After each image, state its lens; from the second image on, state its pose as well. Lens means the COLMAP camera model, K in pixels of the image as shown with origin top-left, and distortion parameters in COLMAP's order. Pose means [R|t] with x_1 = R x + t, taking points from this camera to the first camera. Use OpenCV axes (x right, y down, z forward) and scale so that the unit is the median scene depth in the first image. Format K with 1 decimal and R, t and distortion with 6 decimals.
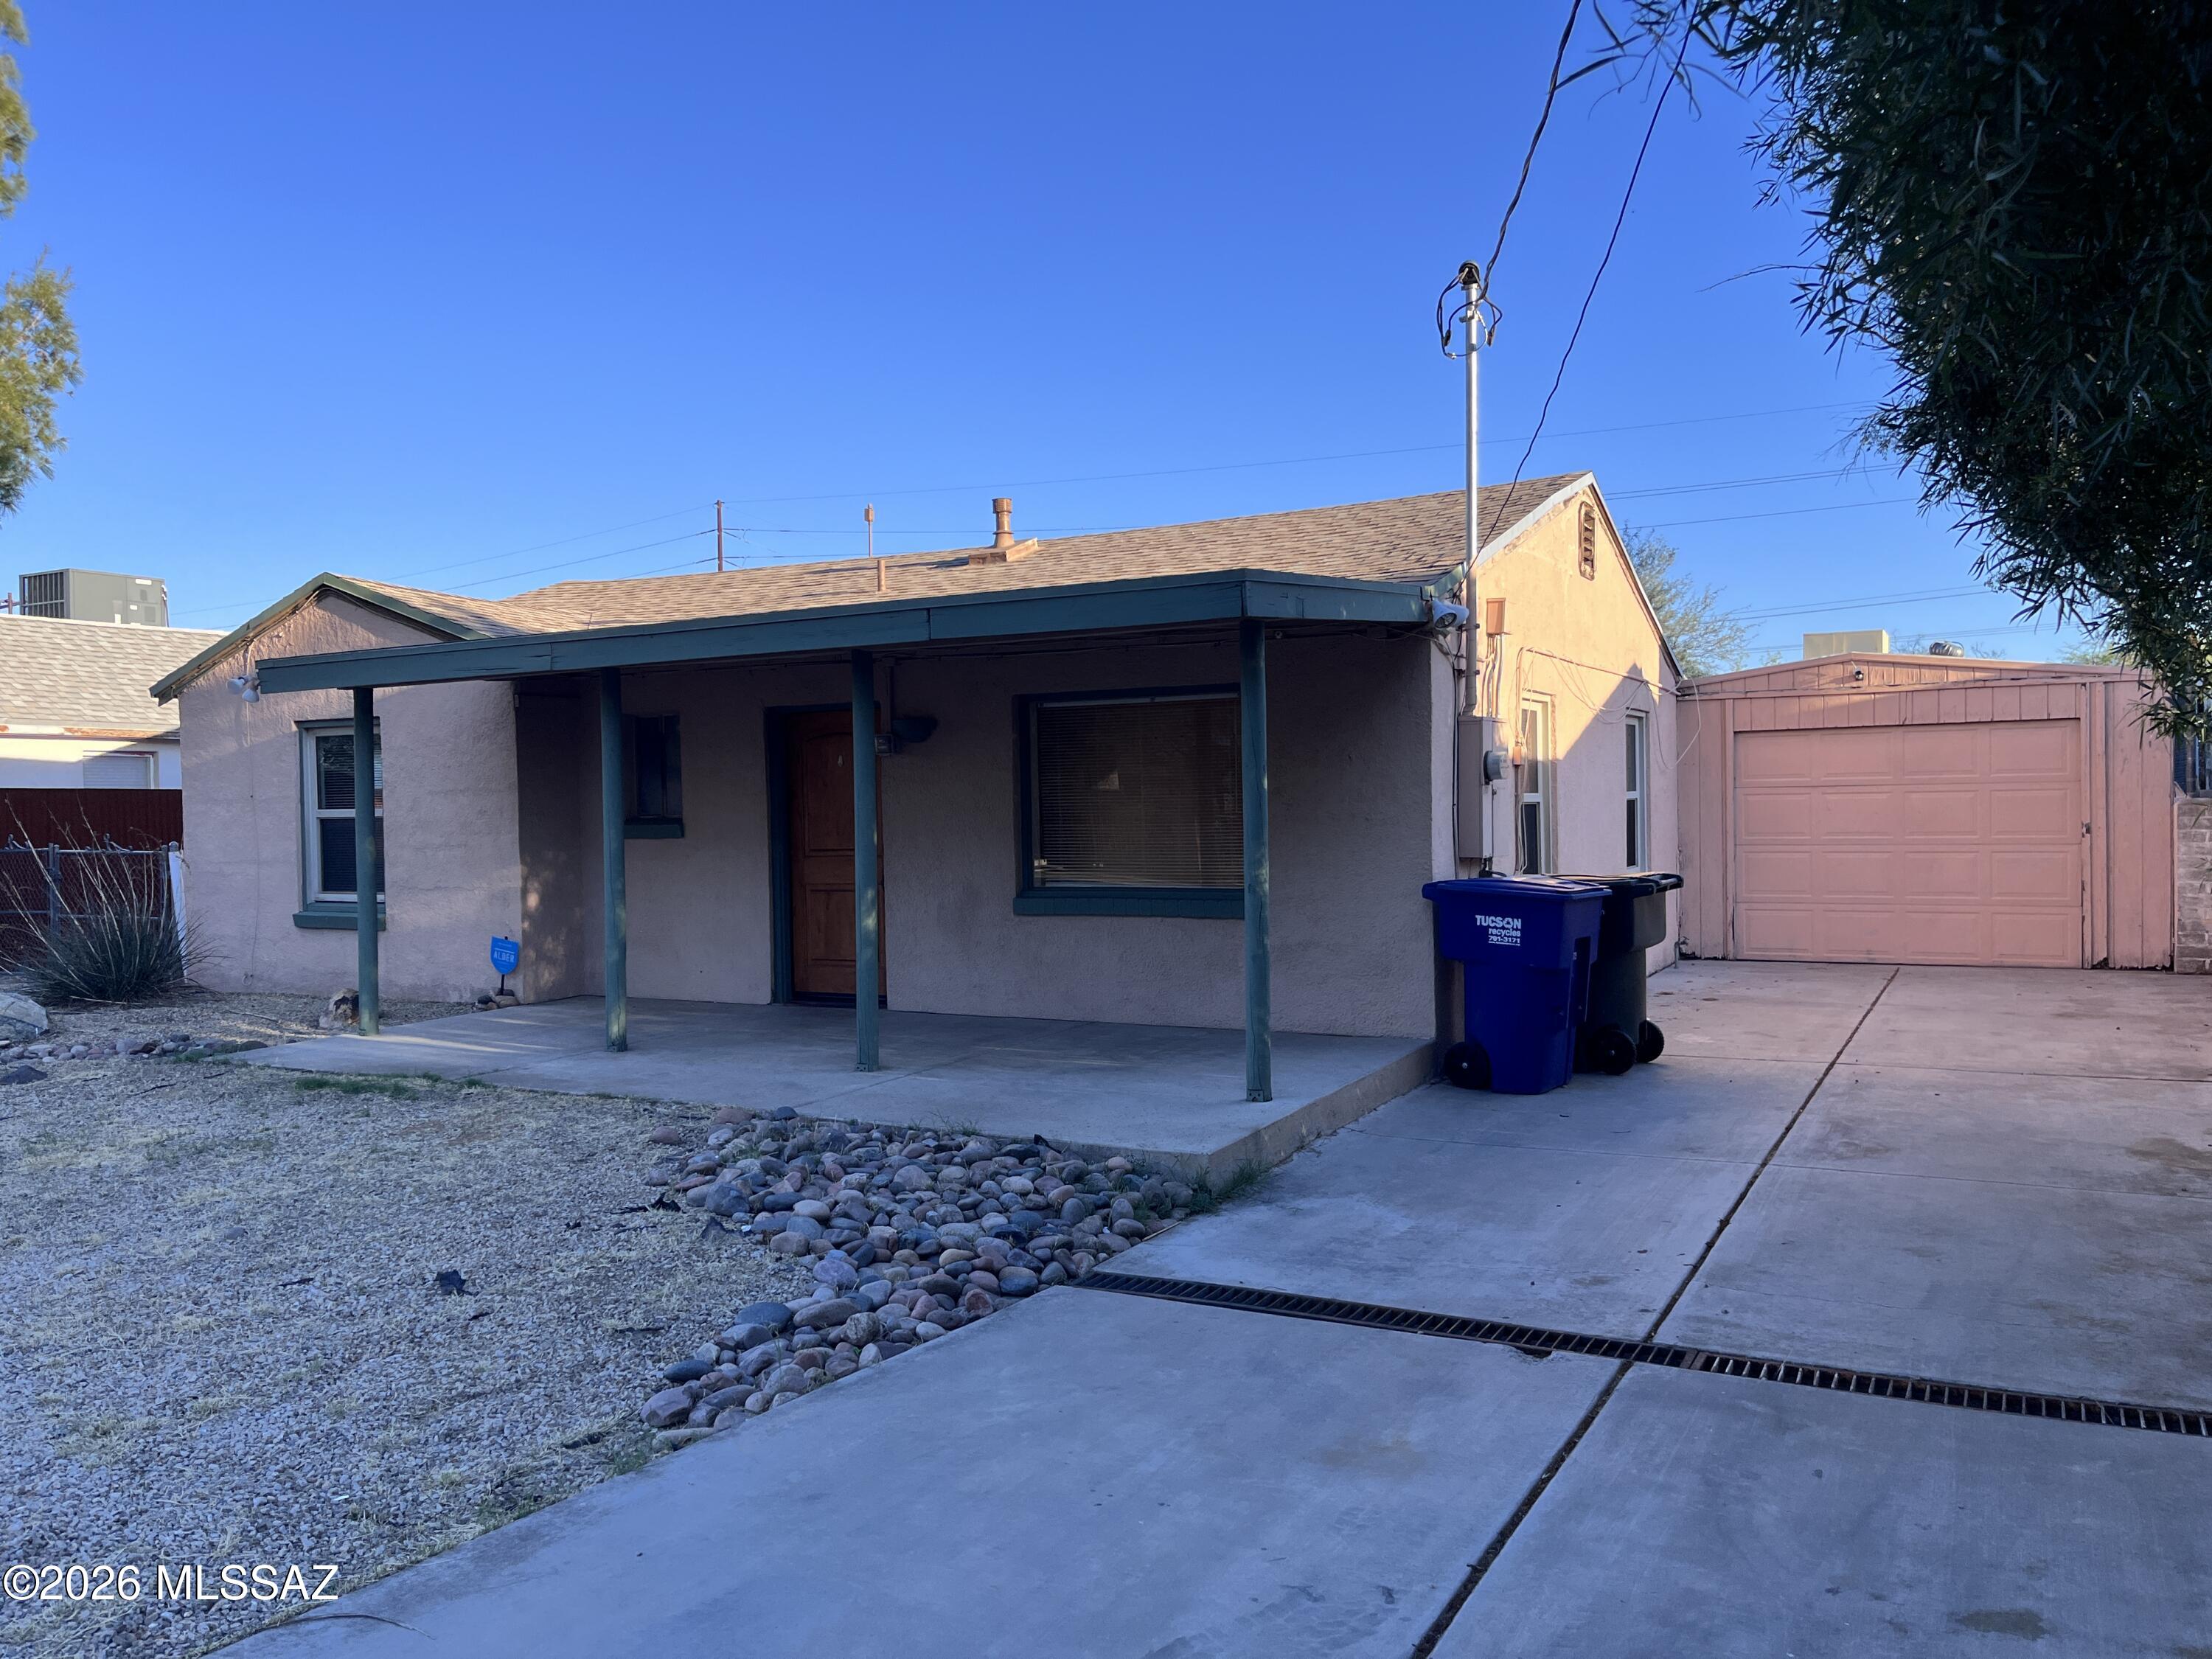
lens RADIAL K [[1707.6, 0, 1080.7], [0, 1707.6, 836.9], [0, 0, 1]] dist [0.030170, -0.007089]
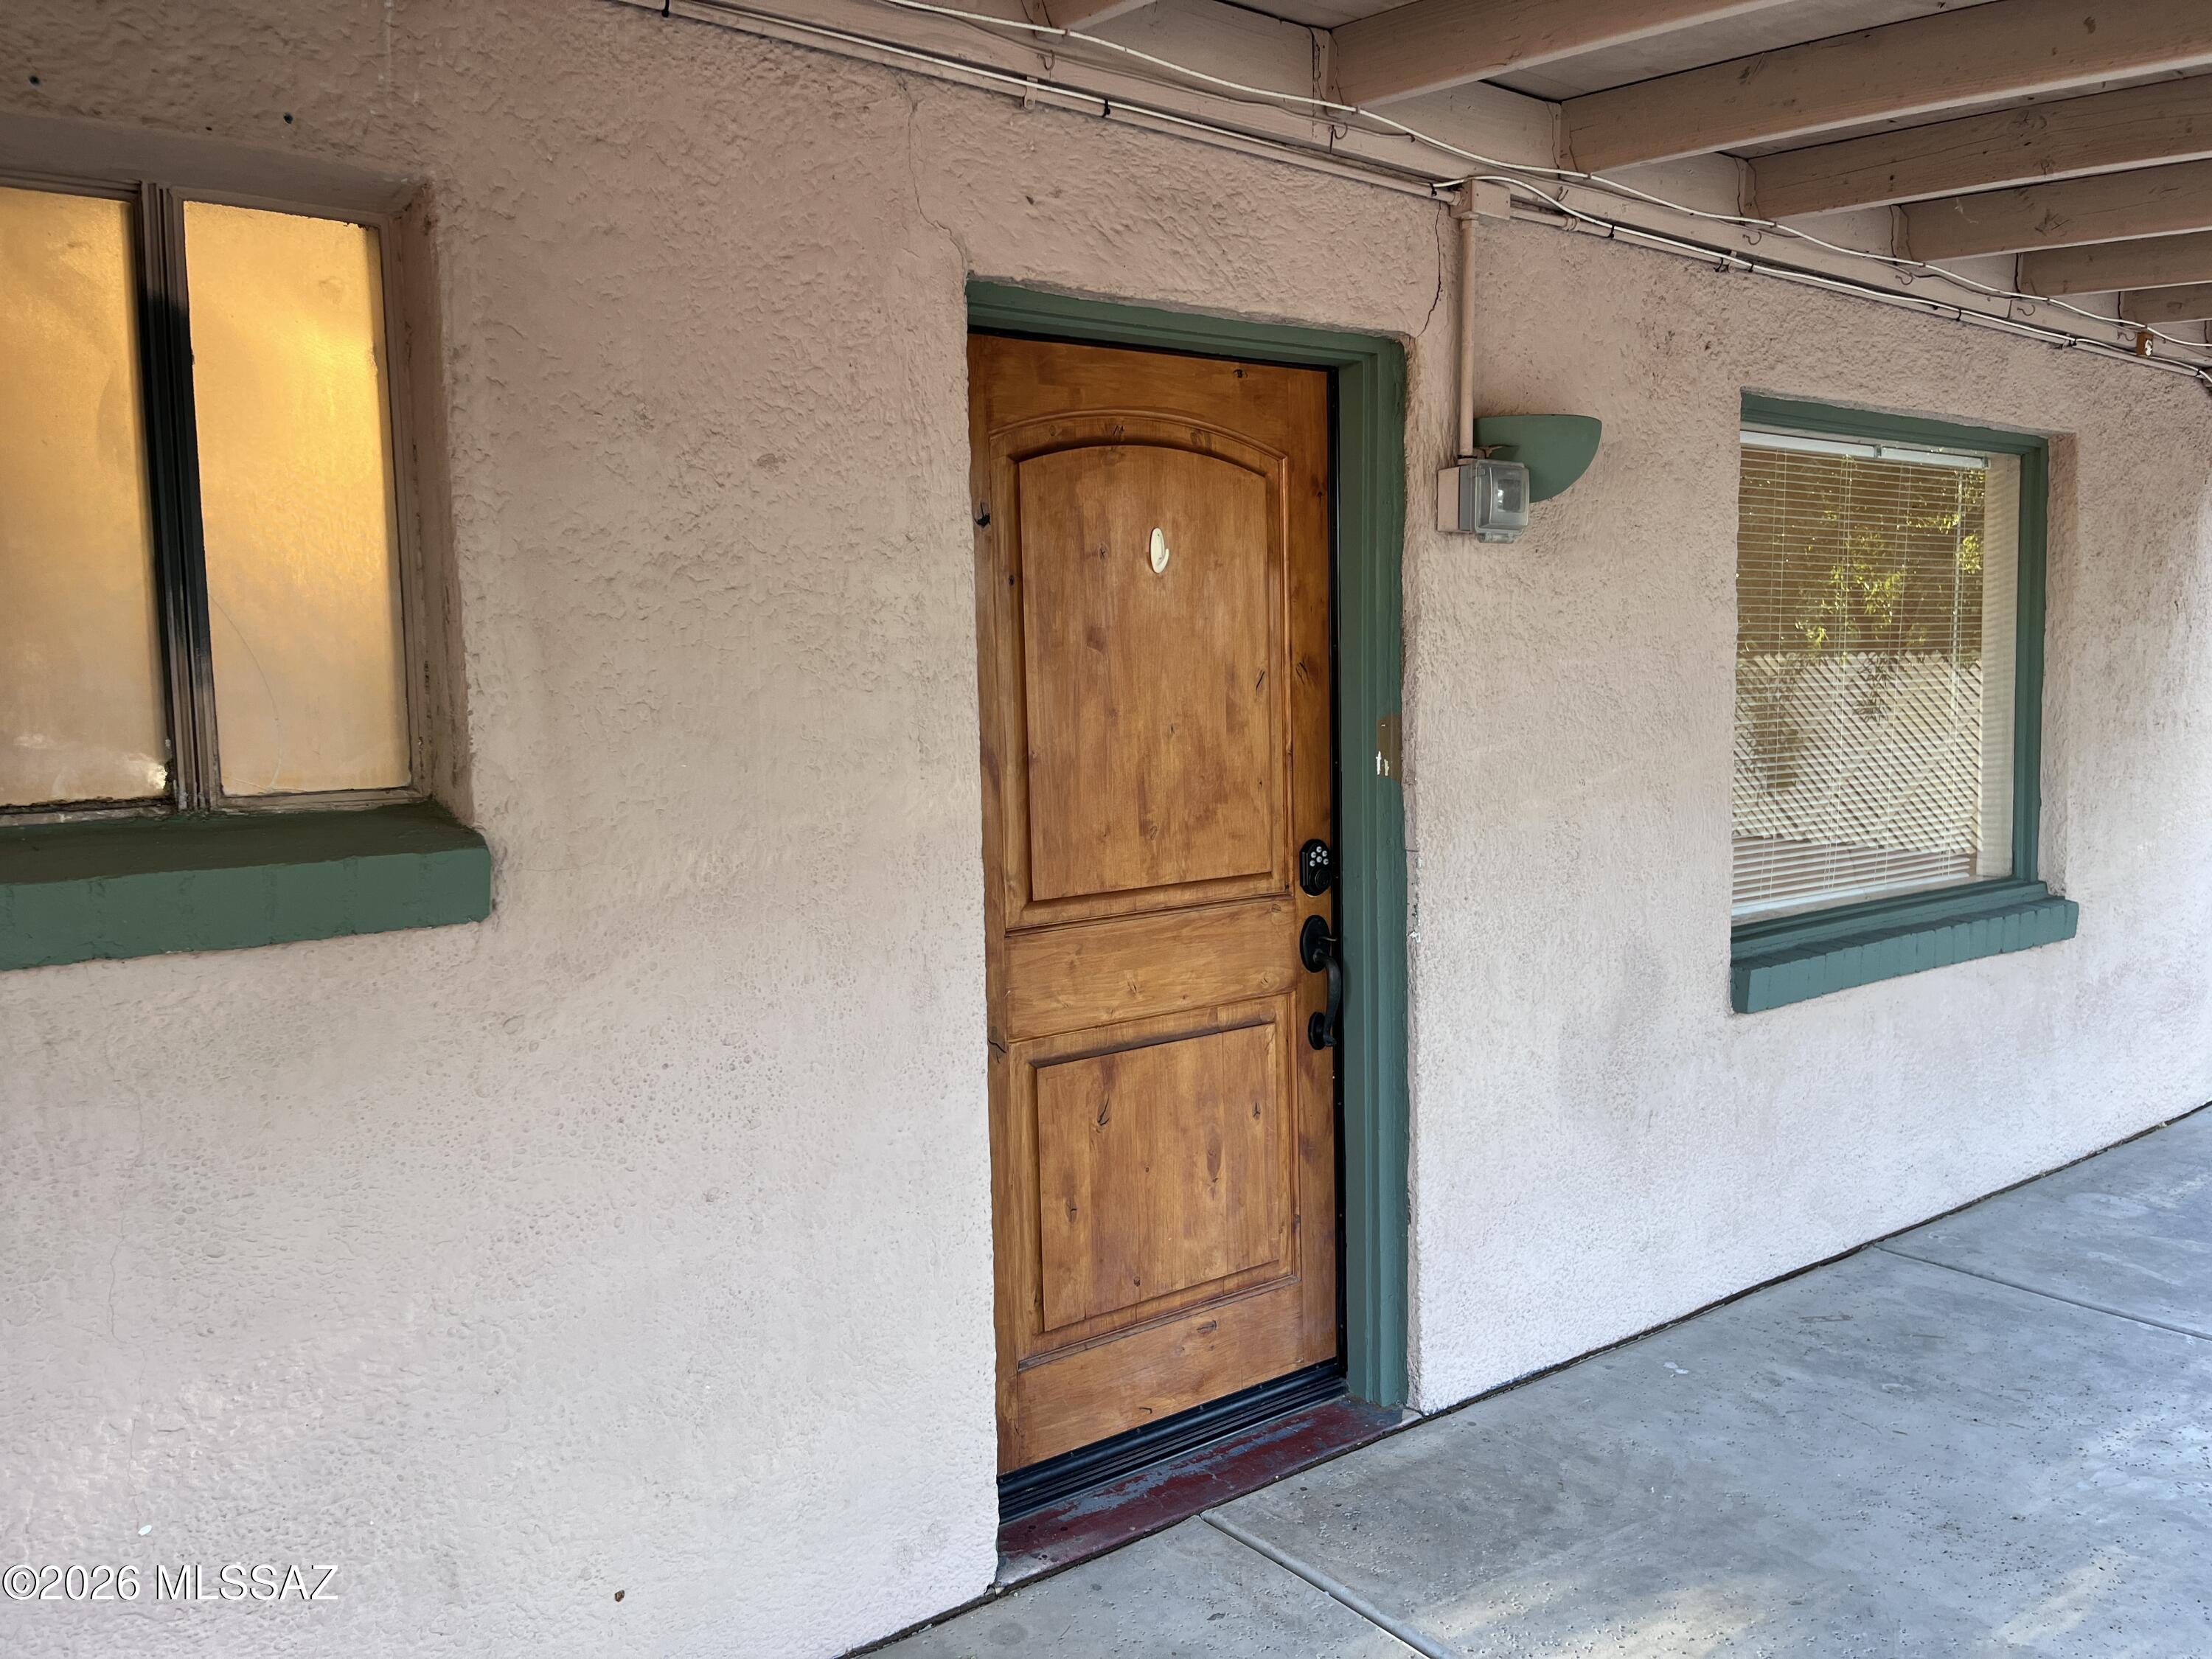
lens RADIAL K [[1691.5, 0, 1102.3], [0, 1691.5, 837.3], [0, 0, 1]] dist [0.048574, -0.045877]
pose [[0.402917, -0.081111, 0.911635, -0.335599], [0.031133, 0.996703, 0.074920, -0.018124], [-0.914707, -0.001805, 0.404114, 0.790777]]
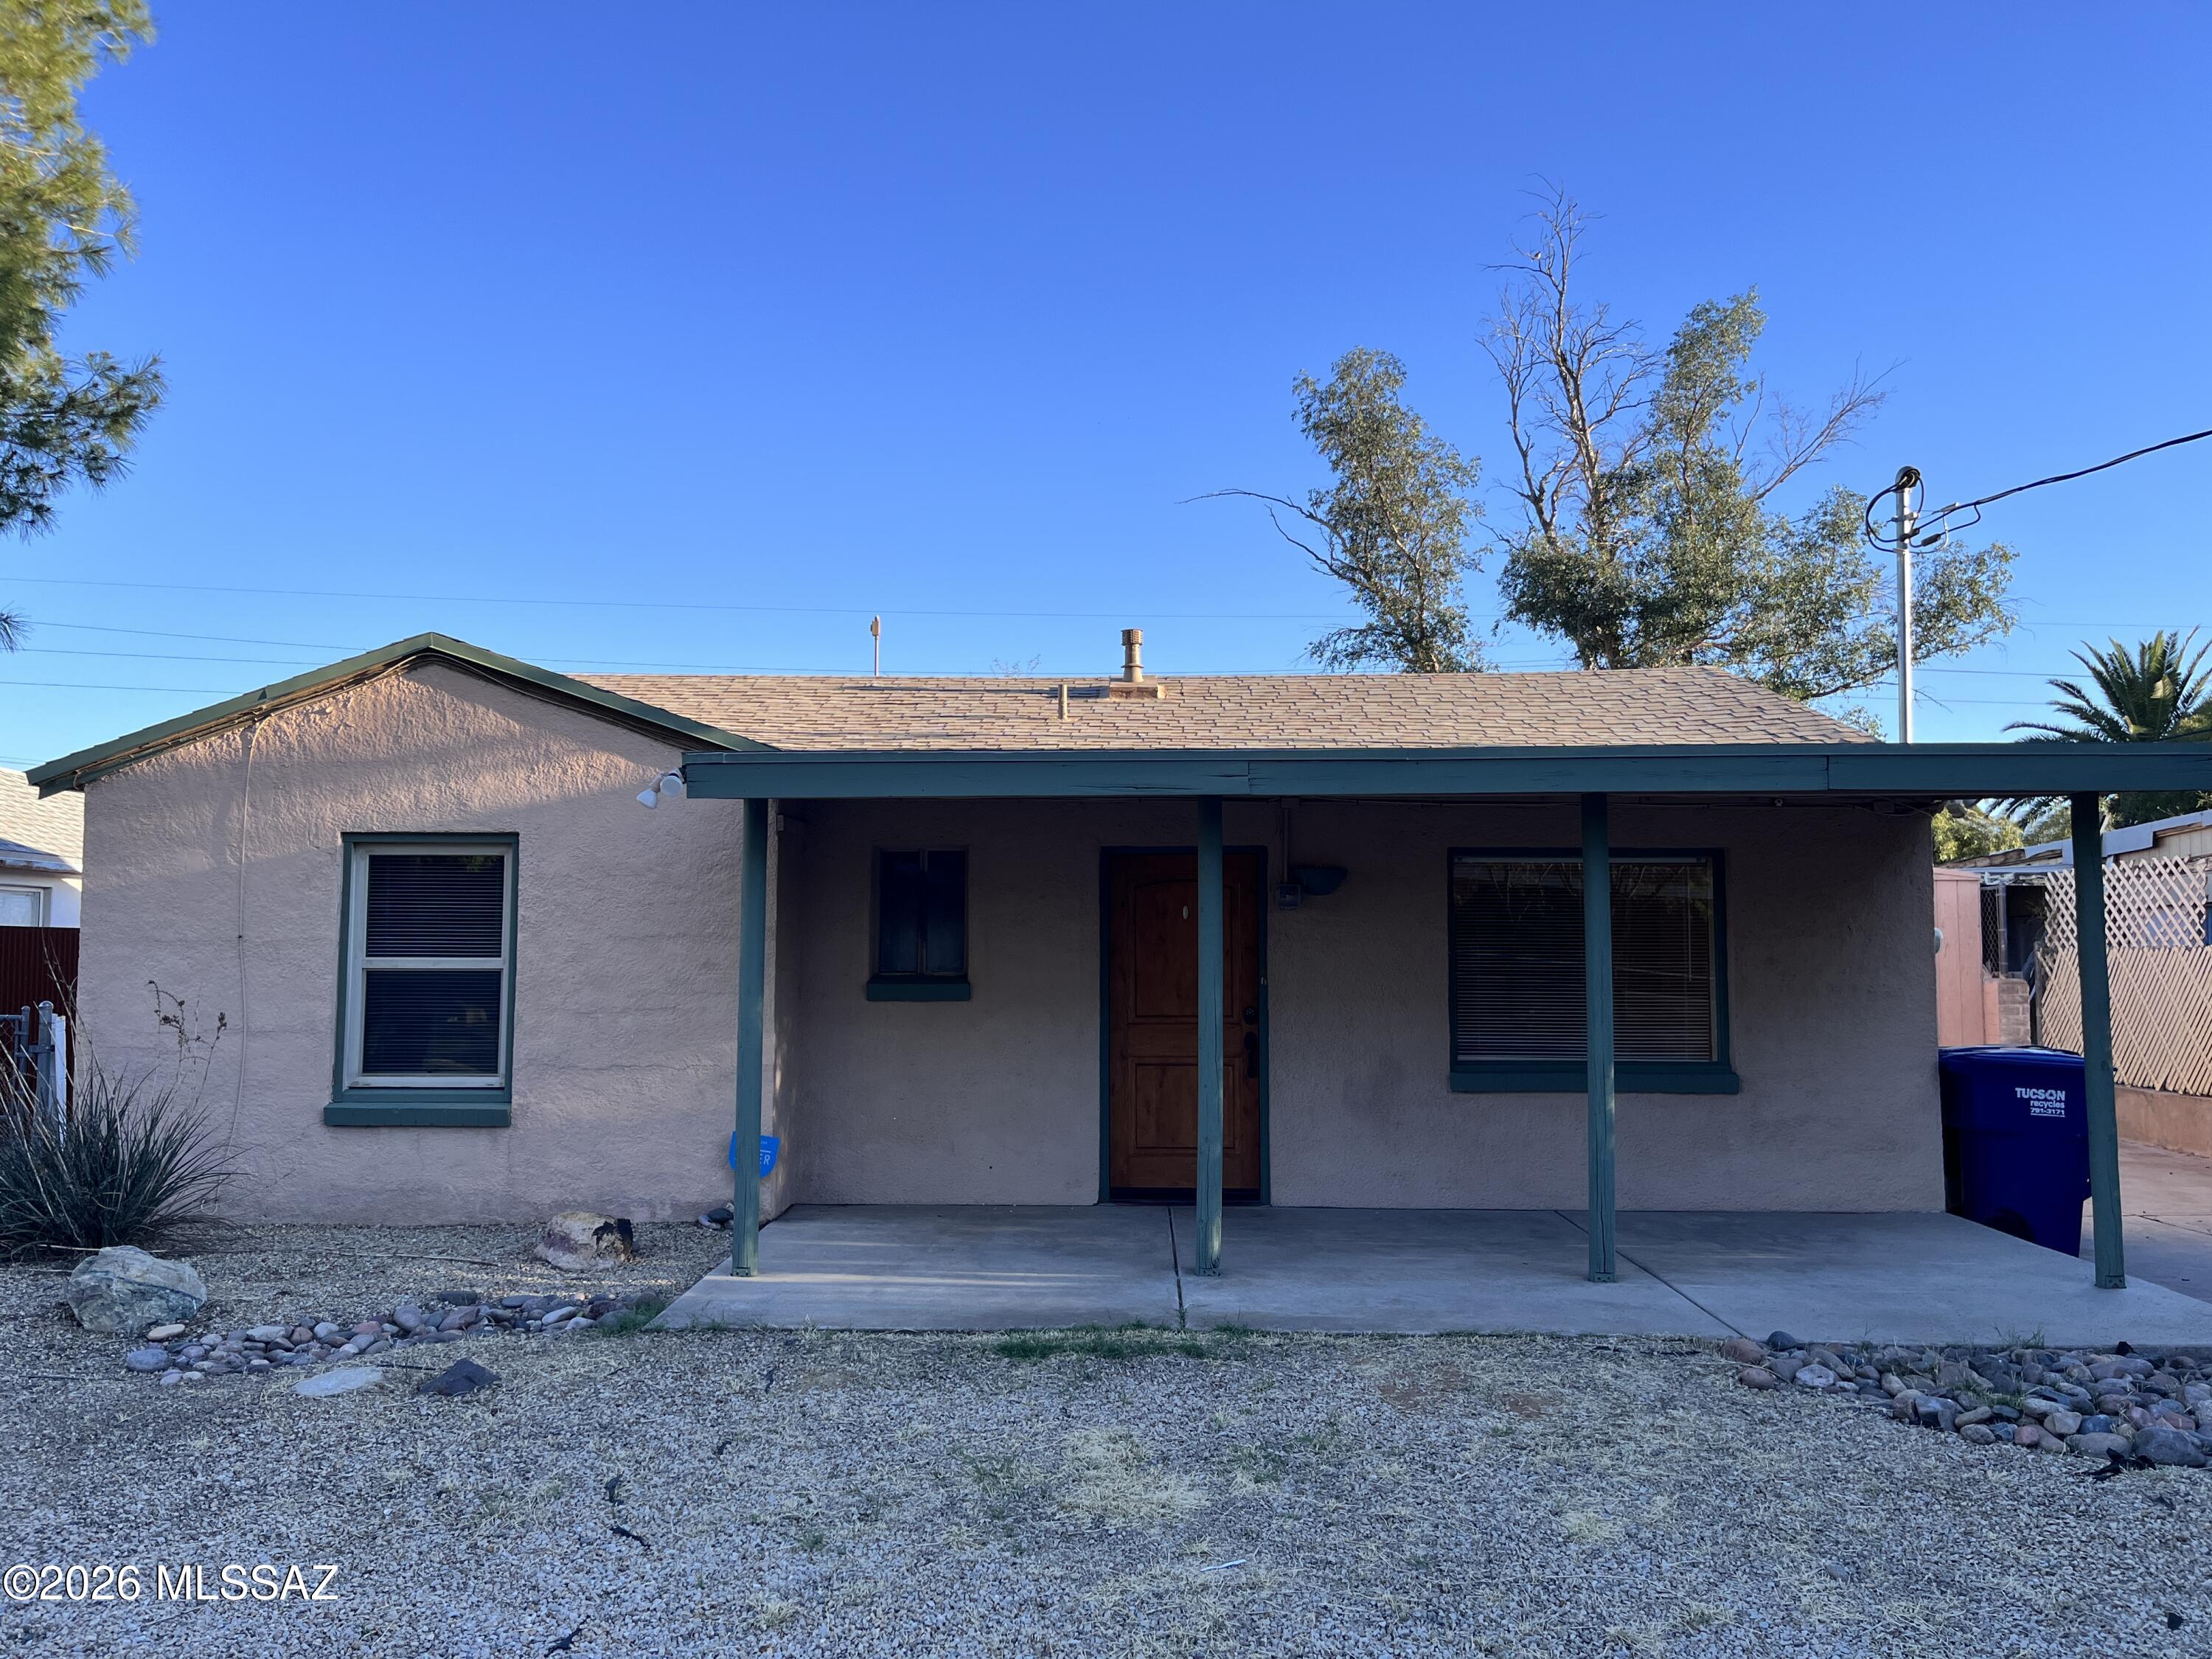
lens RADIAL K [[1691.5, 0, 1102.3], [0, 1691.5, 837.3], [0, 0, 1]] dist [0.048574, -0.045877]
pose [[0.887315, 0.052137, 0.458207, -0.499948], [-0.008890, 0.995338, -0.096038, -0.000192], [-0.461078, 0.081143, 0.883642, 0.229378]]
